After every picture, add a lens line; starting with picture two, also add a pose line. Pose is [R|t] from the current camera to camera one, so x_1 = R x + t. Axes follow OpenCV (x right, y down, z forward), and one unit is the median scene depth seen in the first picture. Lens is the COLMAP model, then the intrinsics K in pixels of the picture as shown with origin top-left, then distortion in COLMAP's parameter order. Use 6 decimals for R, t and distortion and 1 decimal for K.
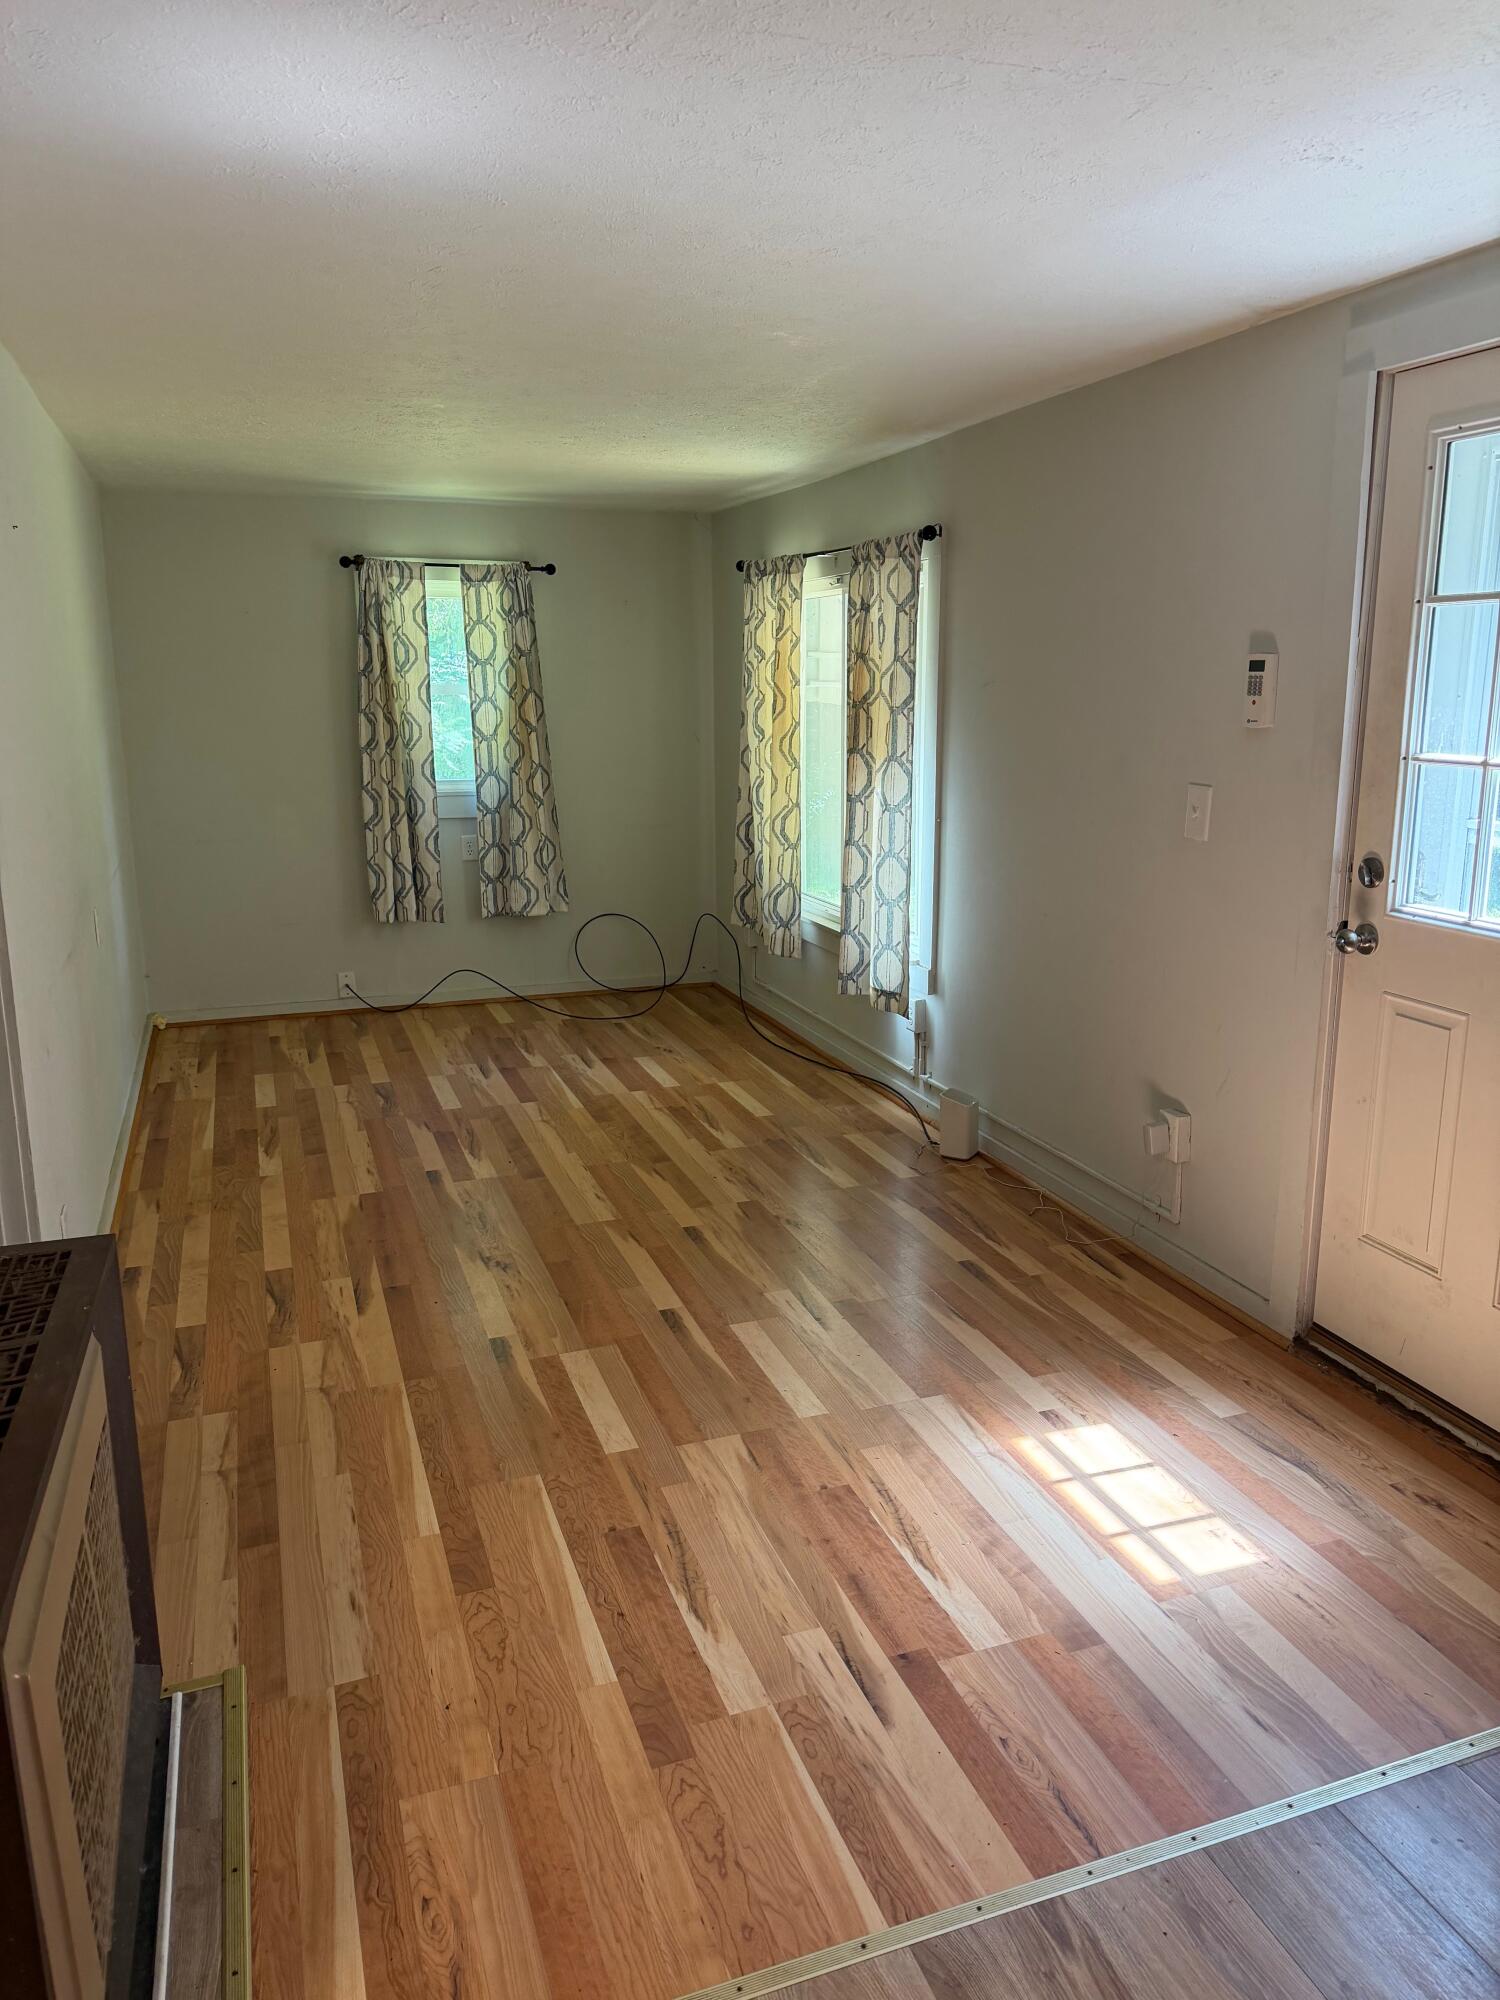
lens RADIAL K [[1382.6, 0, 751.0], [0, 1382.6, 974.6], [0, 0, 1]] dist [-0.008287, -0.002547]
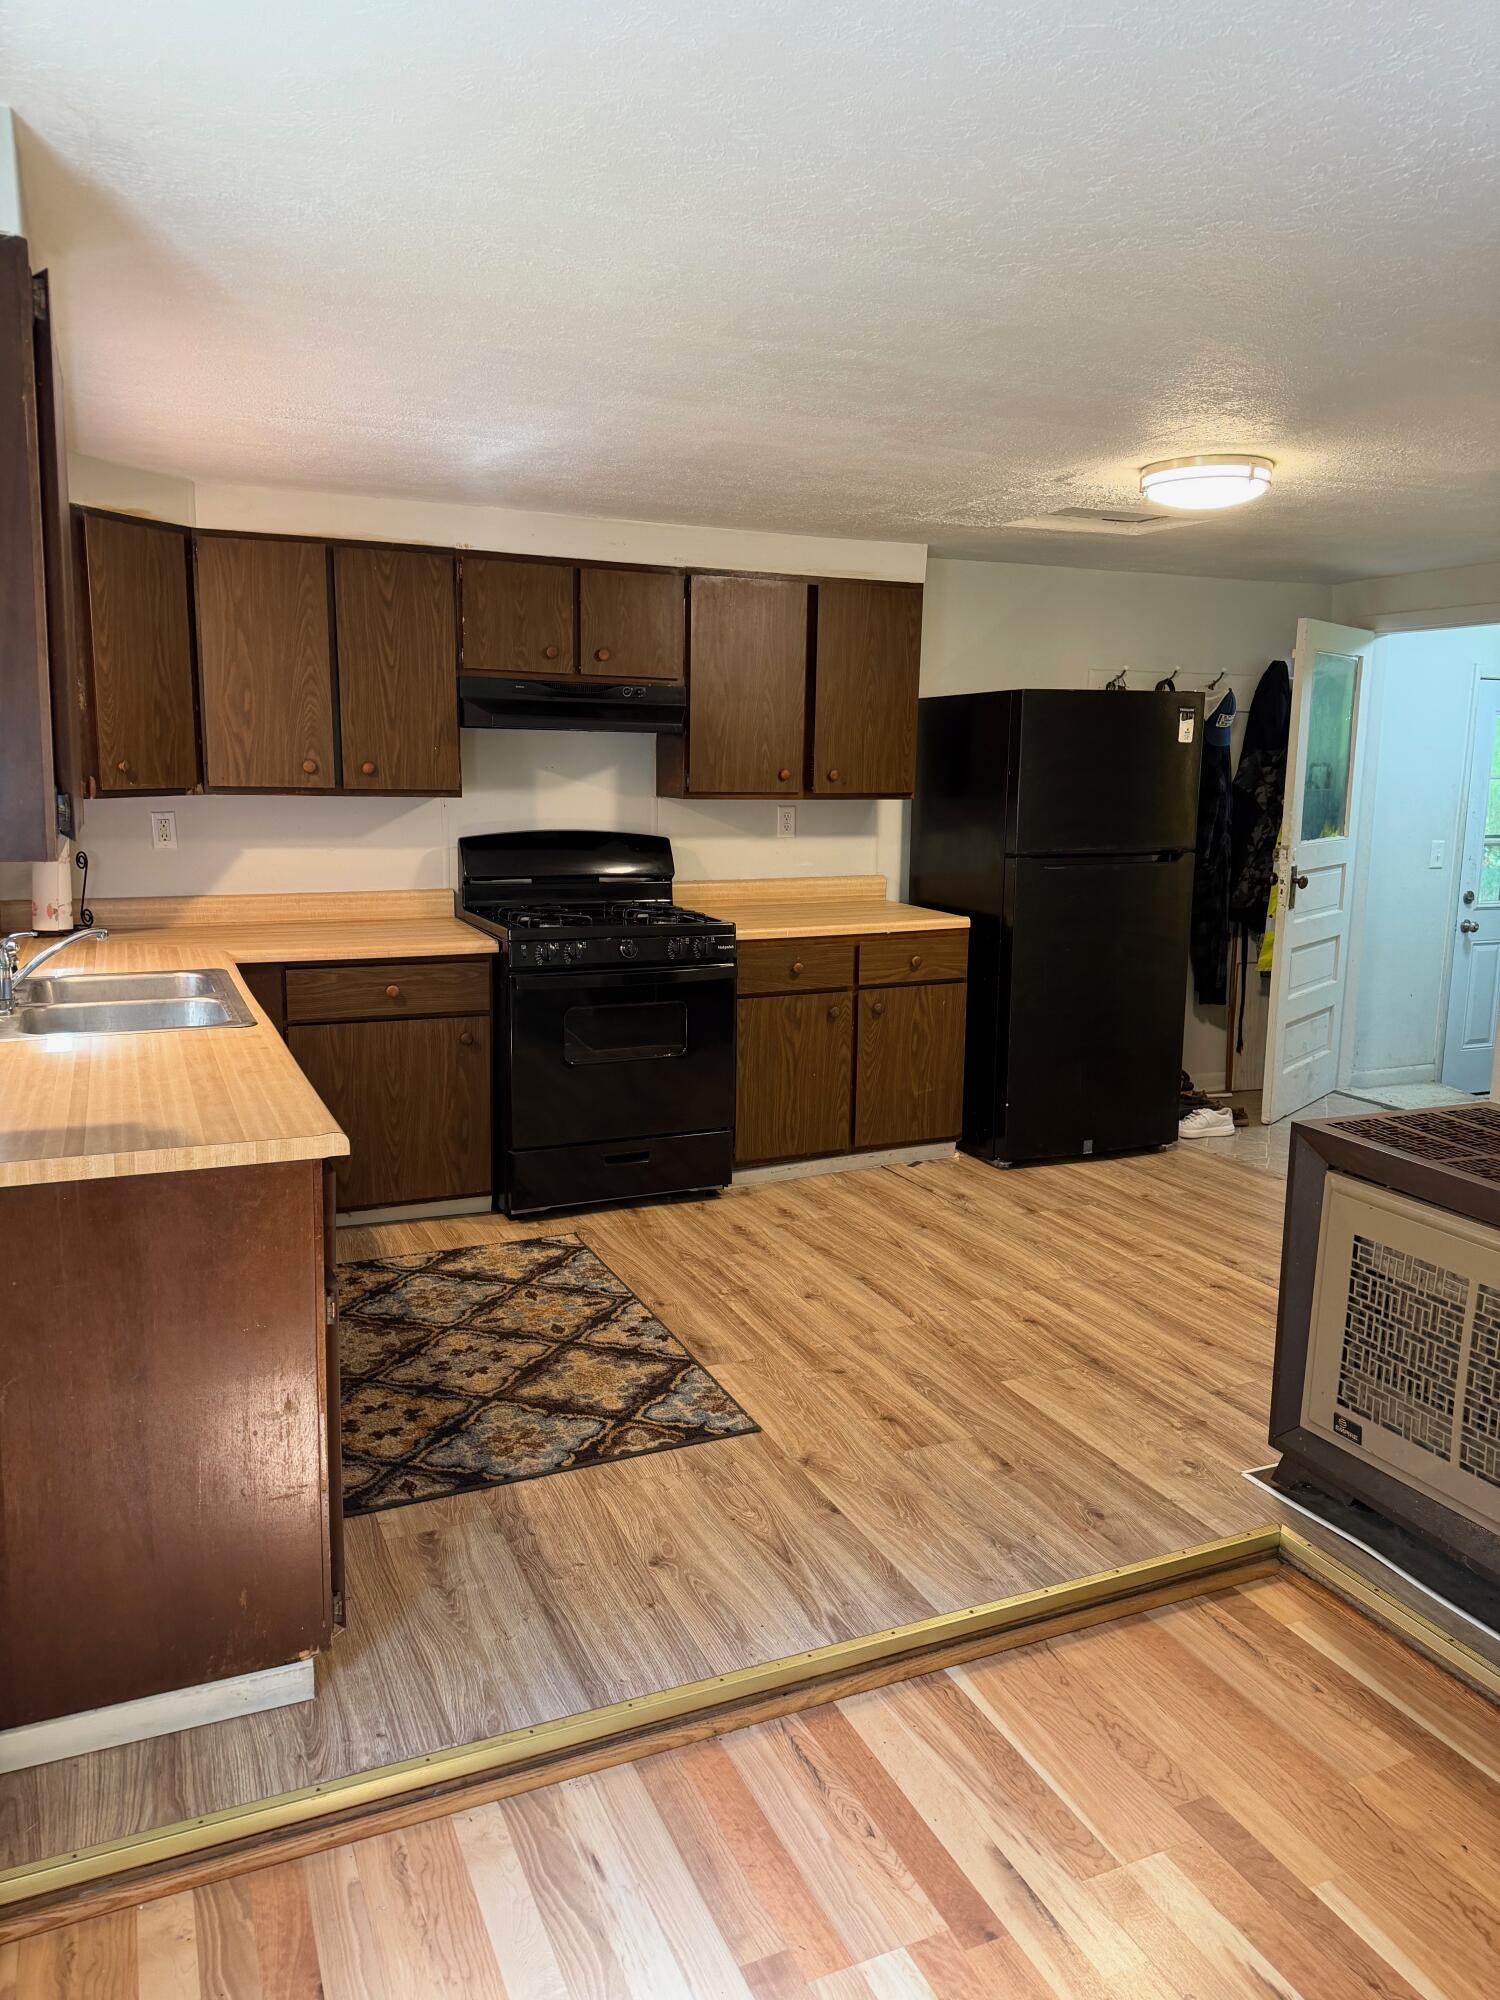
lens RADIAL K [[1411.0, 0, 746.4], [0, 1411.0, 976.9], [0, 0, 1]] dist [0.123227, -0.156550]
pose [[-0.996939, 0.011538, -0.077322, 0.310530], [-0.016871, 0.933990, 0.356901, -0.332125], [0.076336, 0.357114, -0.930936, 1.565773]]
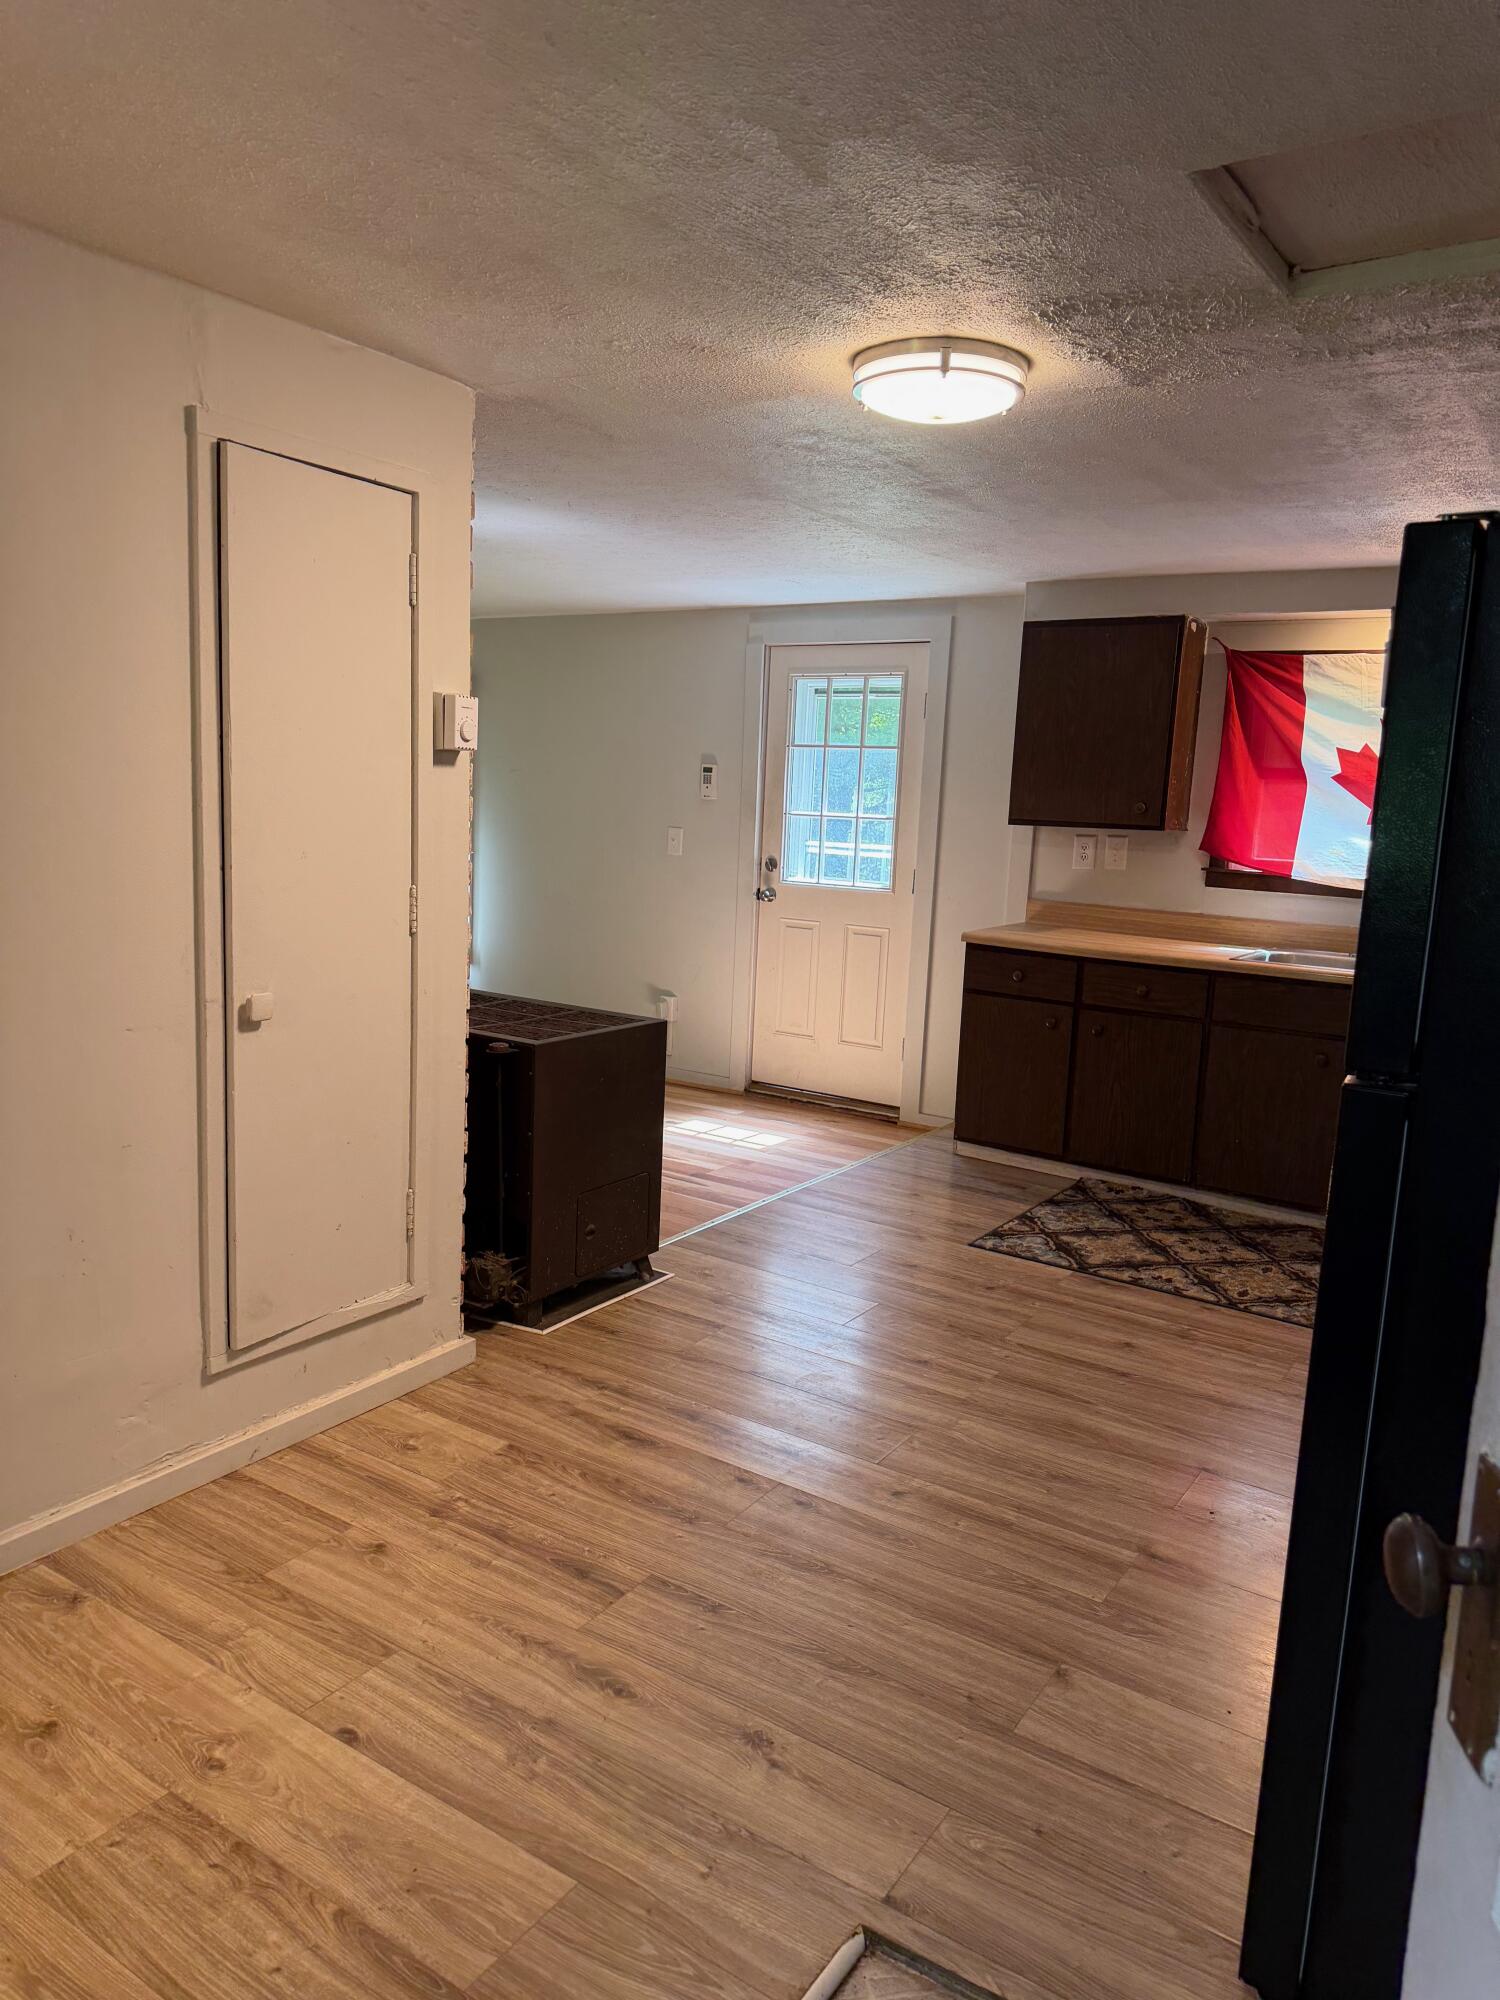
lens RADIAL K [[1400.1, 0, 740.5], [0, 1400.1, 1001.6], [0, 0, 1]] dist [0.112440, -0.151780]
pose [[0.803562, -0.053017, 0.592855, -1.252135], [0.080367, 0.996568, -0.019810, 0.247858], [-0.589770, 0.063564, 0.805065, -1.036012]]
